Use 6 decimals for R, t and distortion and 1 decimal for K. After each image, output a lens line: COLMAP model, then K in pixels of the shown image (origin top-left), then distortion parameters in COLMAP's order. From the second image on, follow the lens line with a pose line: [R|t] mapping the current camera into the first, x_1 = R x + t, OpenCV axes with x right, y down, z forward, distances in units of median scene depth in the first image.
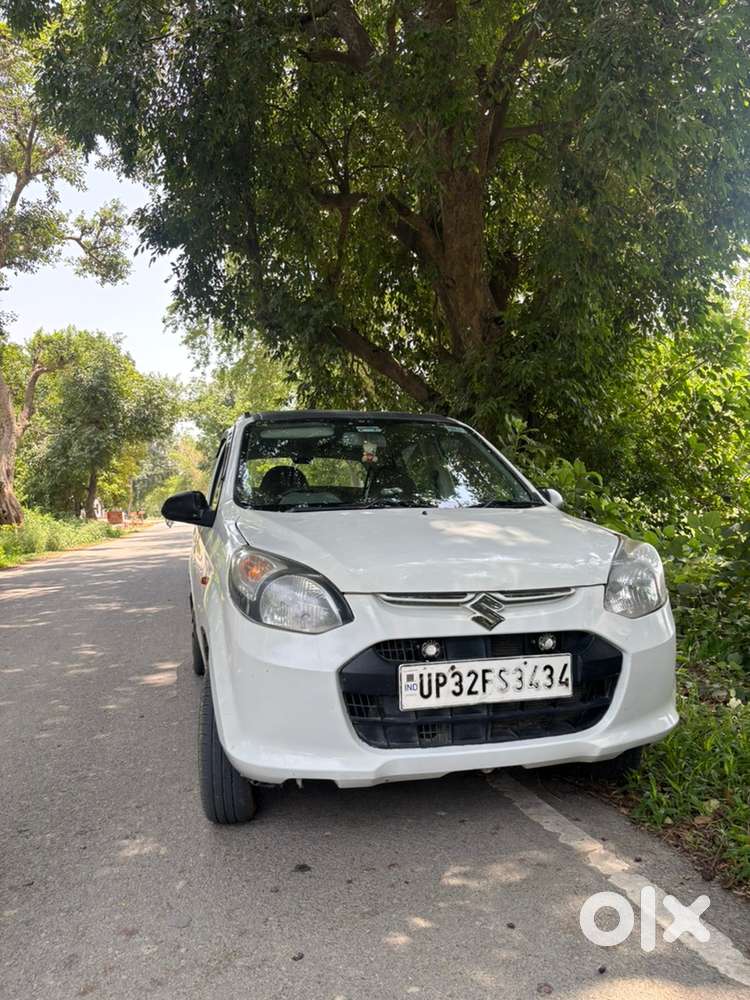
lens RADIAL K [[763.7, 0, 364.8], [0, 763.7, 506.1], [0, 0, 1]] dist [0.033462, -0.021935]
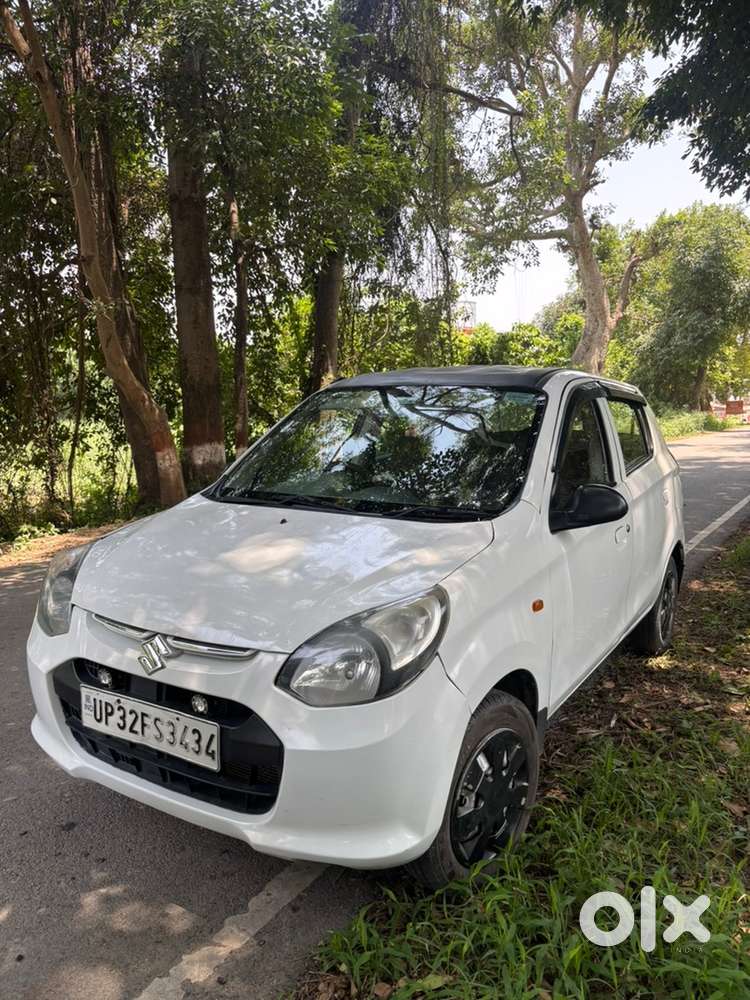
lens RADIAL K [[763.7, 0, 372.6], [0, 763.7, 494.6], [0, 0, 1]] dist [0.033462, -0.021935]
pose [[0.694370, 0.108804, -0.711345, 0.976490], [-0.009055, 0.989746, 0.142549, -0.187777], [0.719561, -0.092541, 0.688236, 0.558580]]
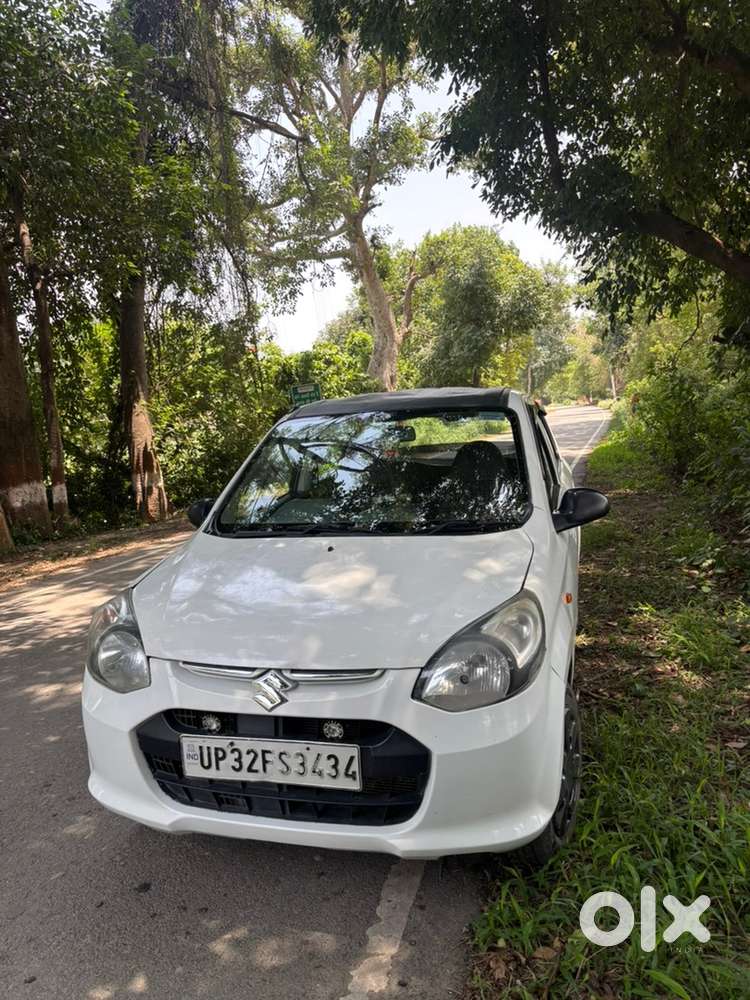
lens RADIAL K [[763.7, 0, 366.8], [0, 763.7, 503.9], [0, 0, 1]] dist [0.033462, -0.021935]
pose [[0.863518, 0.026483, -0.503622, 0.727325], [0.049772, 0.989270, 0.137361, -0.213874], [0.501856, -0.143680, 0.852934, 0.276950]]
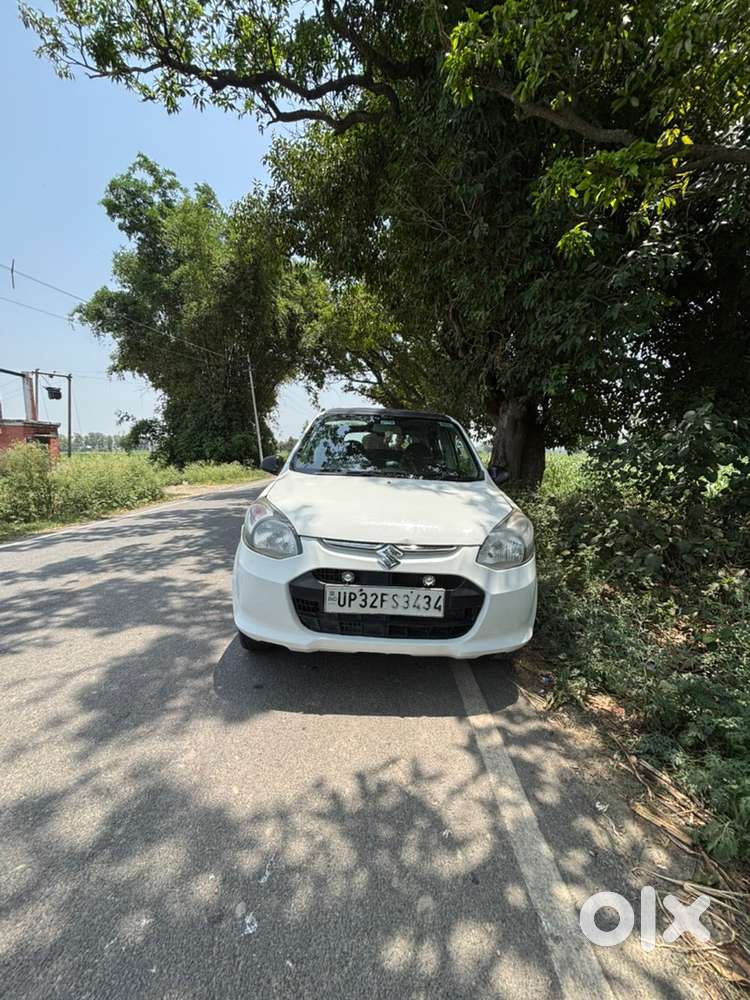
lens RADIAL K [[406.8, 0, 371.9], [0, 406.8, 502.7], [0, 0, 1]] dist [-0.001984, 0.003163]
pose [[0.966636, 0.091788, -0.239143, 0.307168], [-0.060204, 0.988851, 0.136194, -0.077543], [0.248978, -0.117253, 0.961385, 0.216657]]
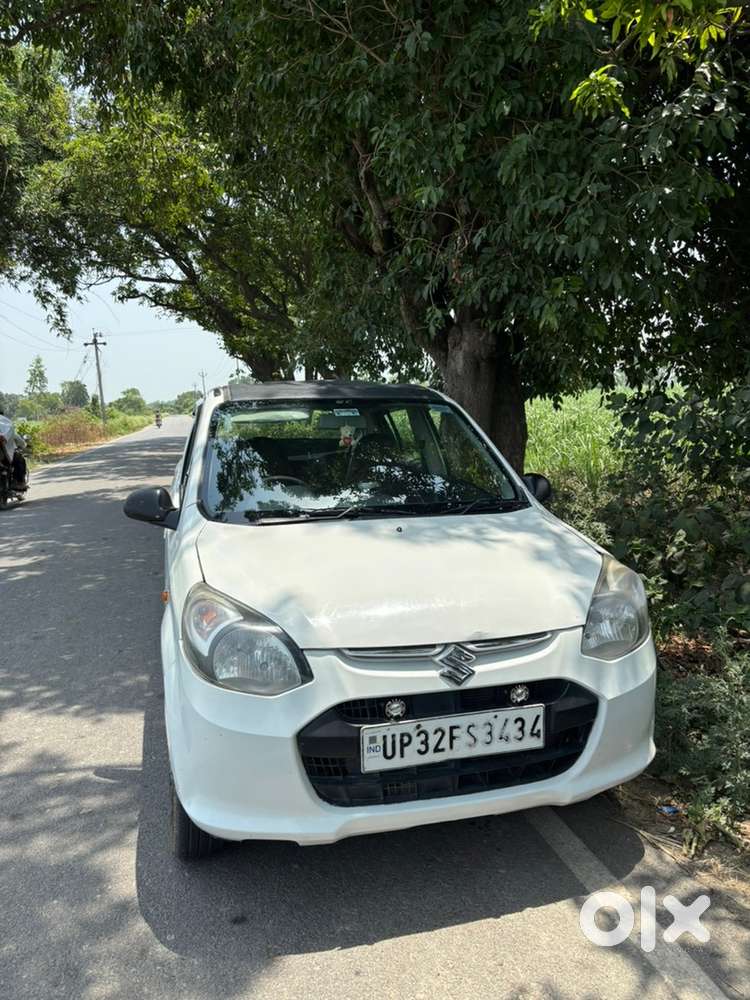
lens RADIAL K [[763.7, 0, 377.4], [0, 763.7, 502.4], [0, 0, 1]] dist [0.033462, -0.021935]
pose [[0.999920, -0.000009, 0.012664, 0.050216], [-0.001688, 0.990974, 0.134046, -0.184173], [-0.012551, -0.134056, 0.990894, 0.092885]]
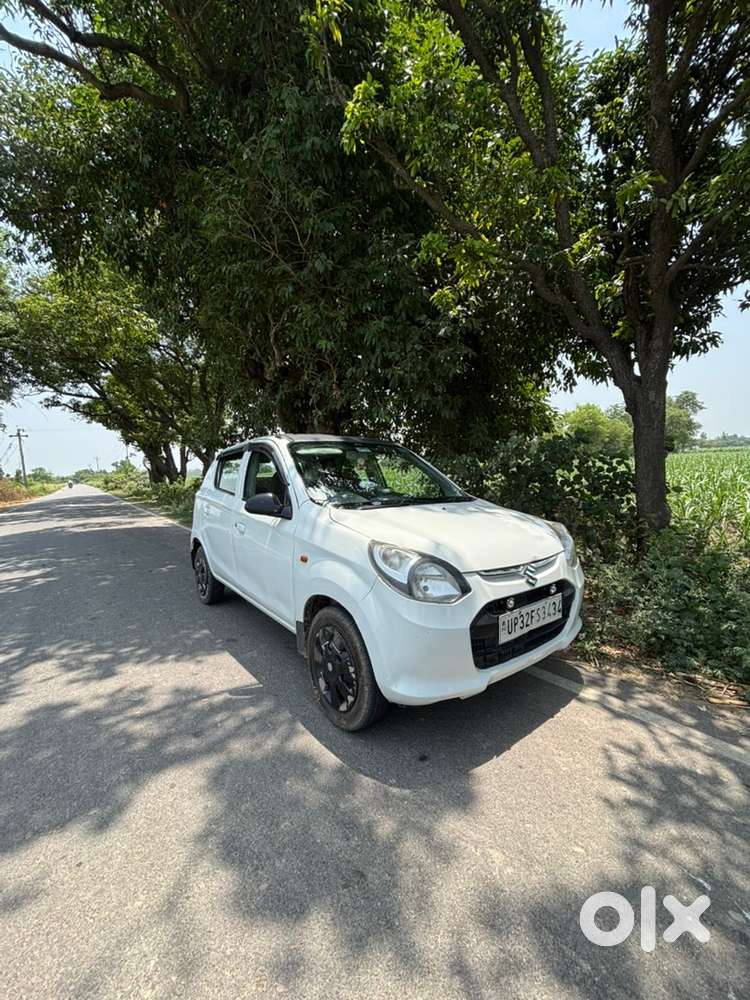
lens RADIAL K [[406.8, 0, 372.3], [0, 406.8, 503.1], [0, 0, 1]] dist [-0.001984, 0.003163]
pose [[0.920999, -0.026785, 0.388643, -0.481090], [0.000104, 0.997650, 0.068513, -0.075266], [-0.389565, -0.063060, 0.918838, 0.334623]]
